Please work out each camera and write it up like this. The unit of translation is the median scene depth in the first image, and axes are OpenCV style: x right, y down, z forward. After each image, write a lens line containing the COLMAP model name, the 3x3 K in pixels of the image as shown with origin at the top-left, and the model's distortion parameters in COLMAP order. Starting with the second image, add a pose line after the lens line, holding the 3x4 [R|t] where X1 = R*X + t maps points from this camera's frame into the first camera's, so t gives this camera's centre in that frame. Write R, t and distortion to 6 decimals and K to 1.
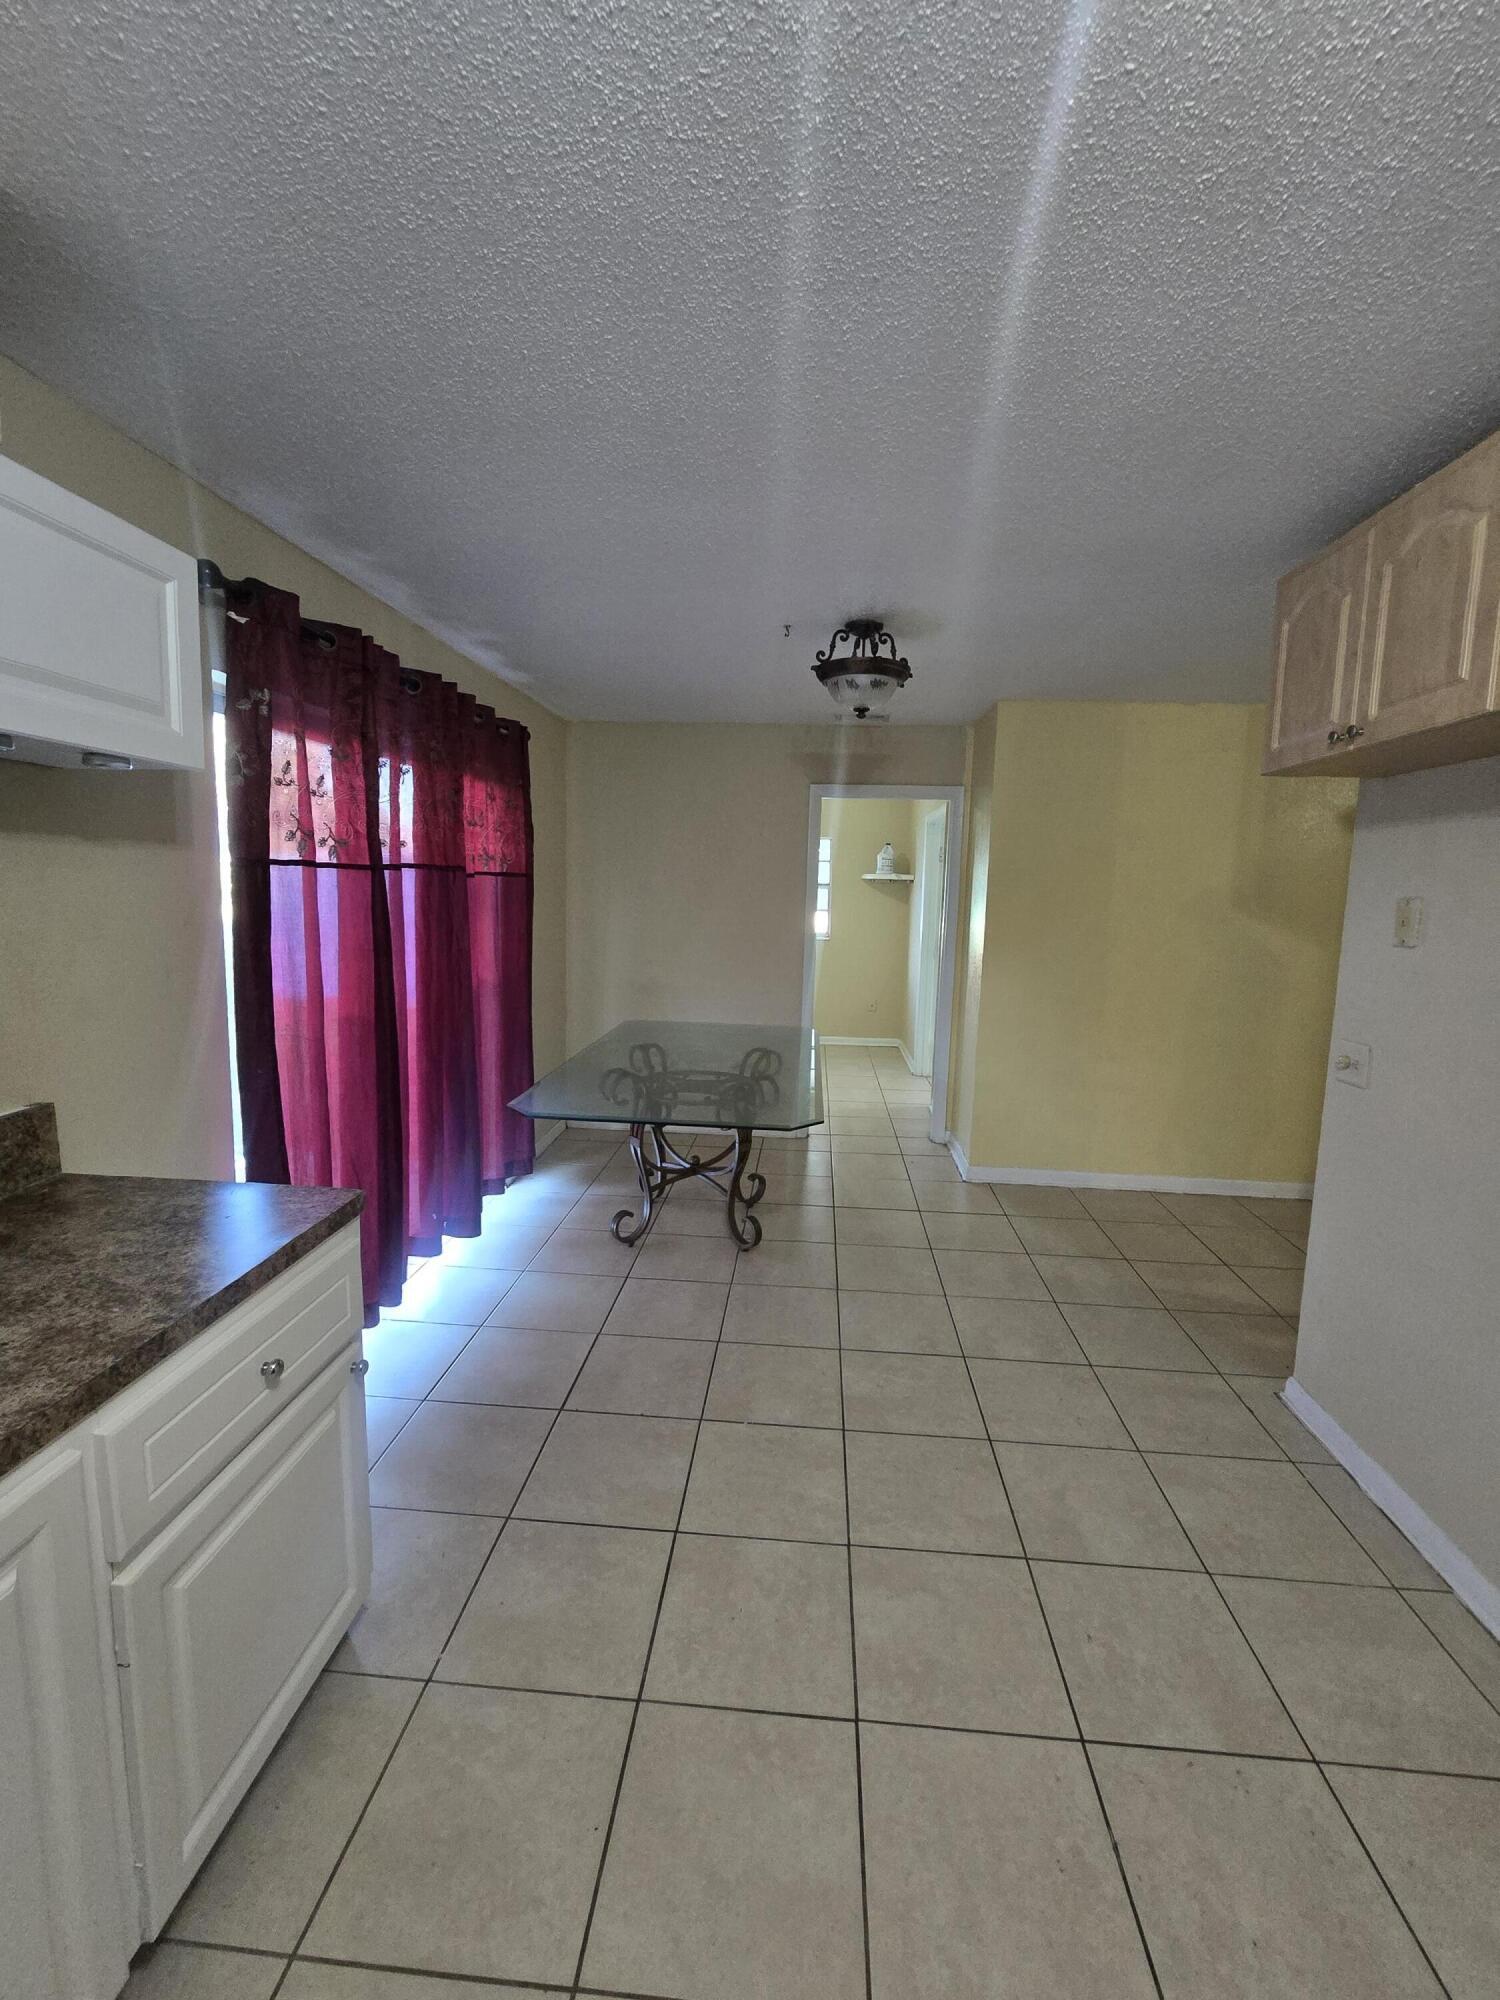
lens RADIAL K [[817.1, 0, 760.6], [0, 817.1, 986.4], [0, 0, 1]] dist [-0.003472, -0.000407]
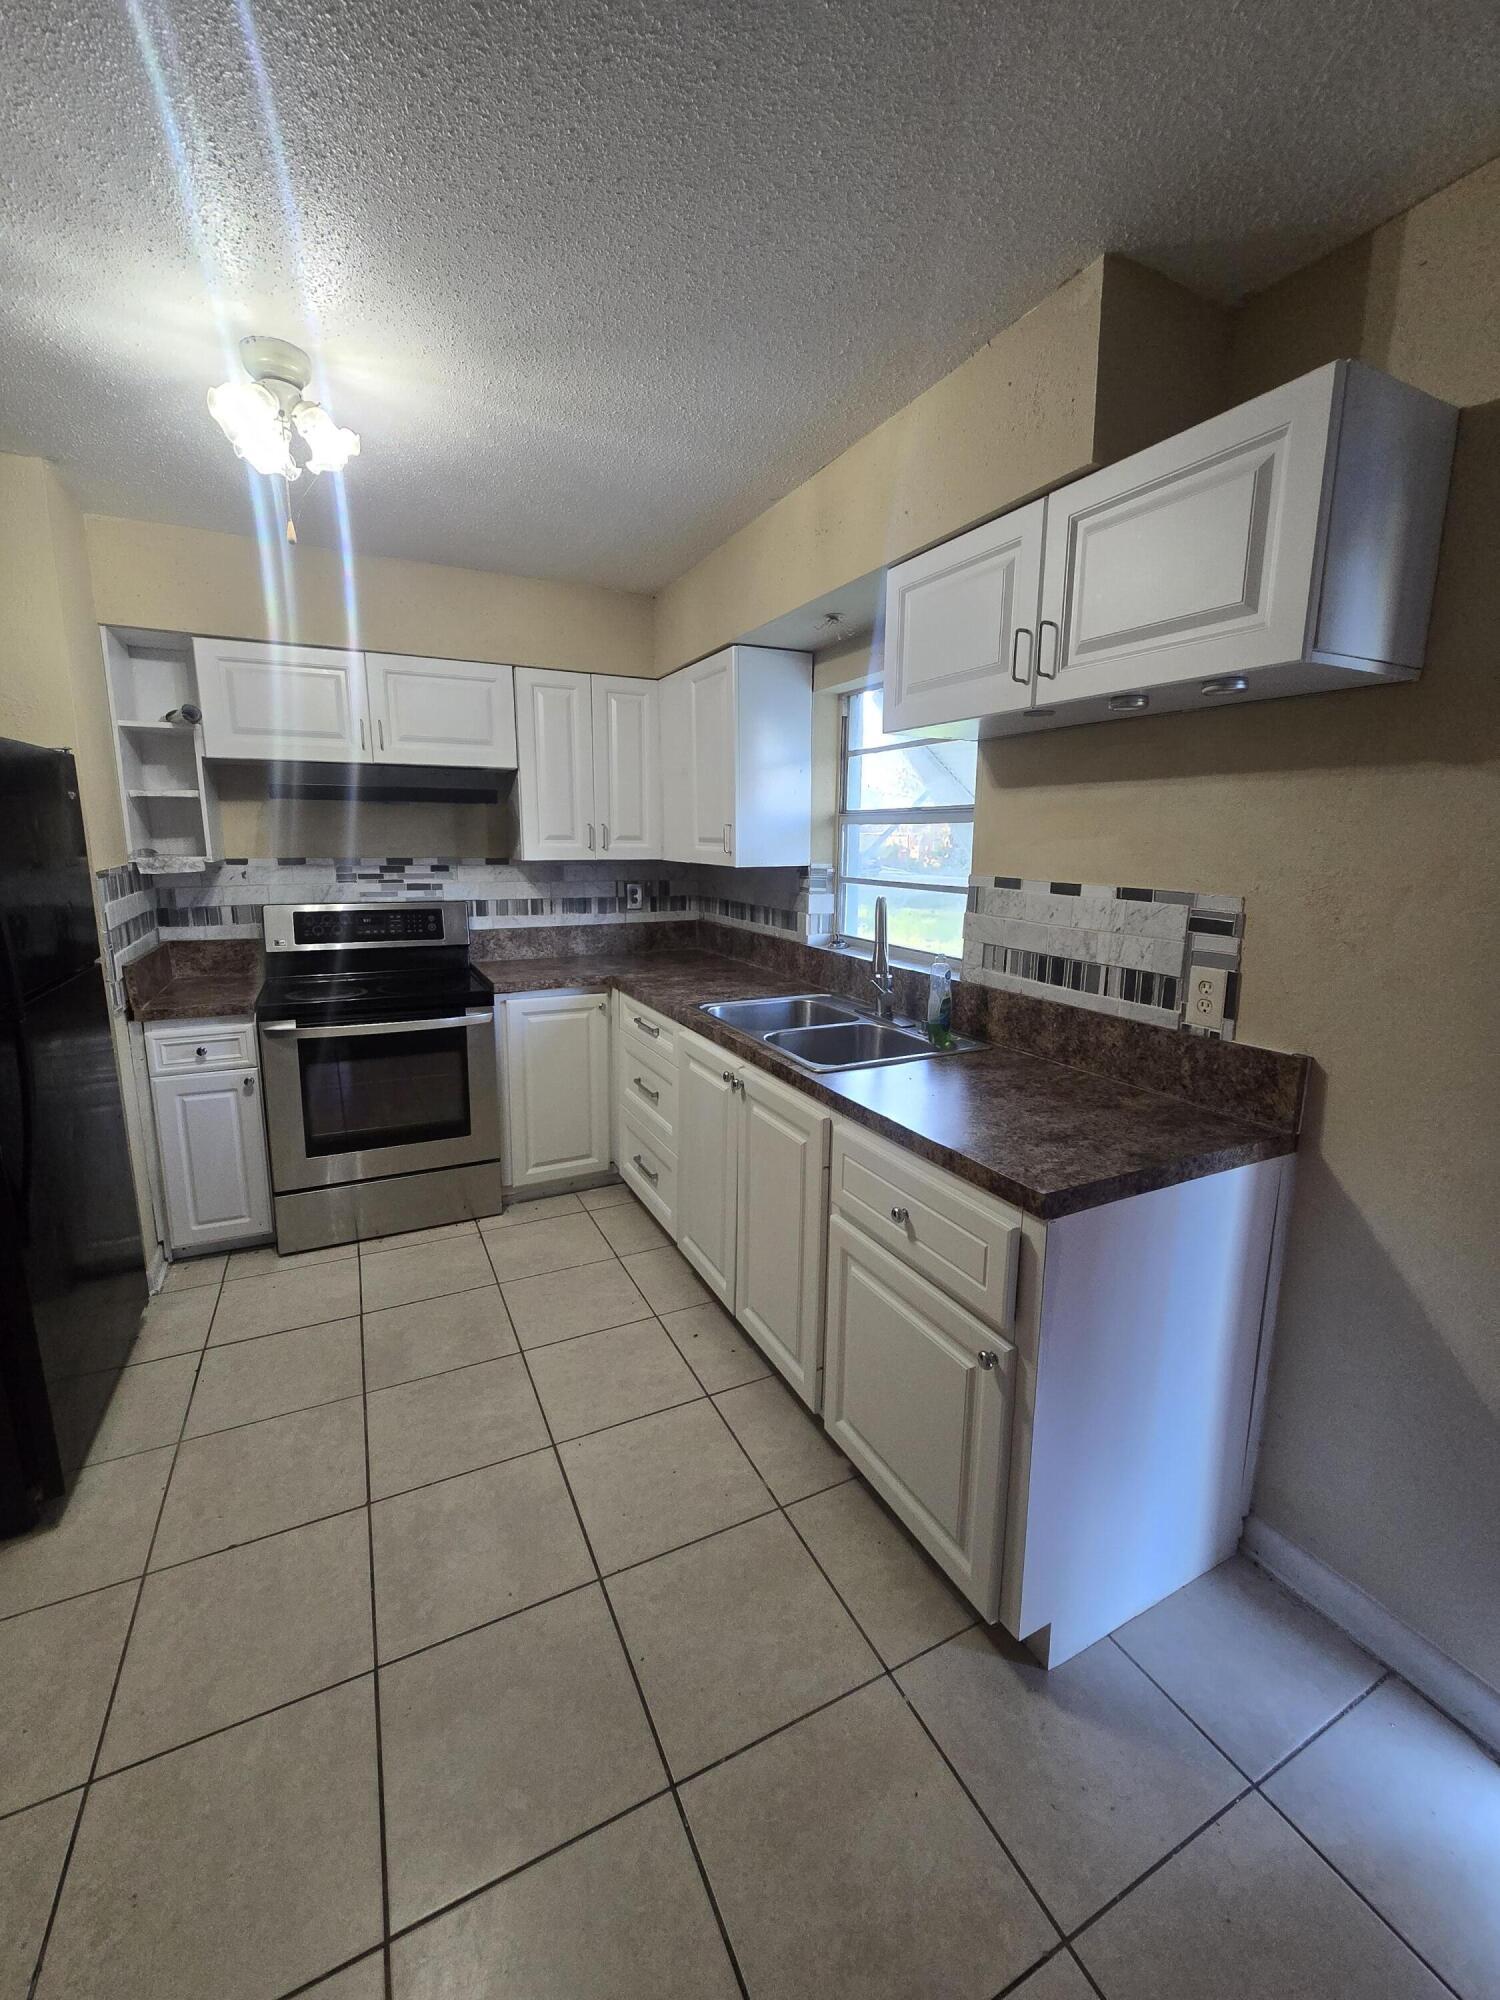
lens RADIAL K [[817.1, 0, 760.6], [0, 817.1, 986.4], [0, 0, 1]] dist [-0.003472, -0.000407]
pose [[-0.858769, 0.058212, -0.509045, 0.149653], [-0.093044, 0.959287, 0.266667, -0.136872], [0.503843, 0.276369, -0.818390, 1.511755]]
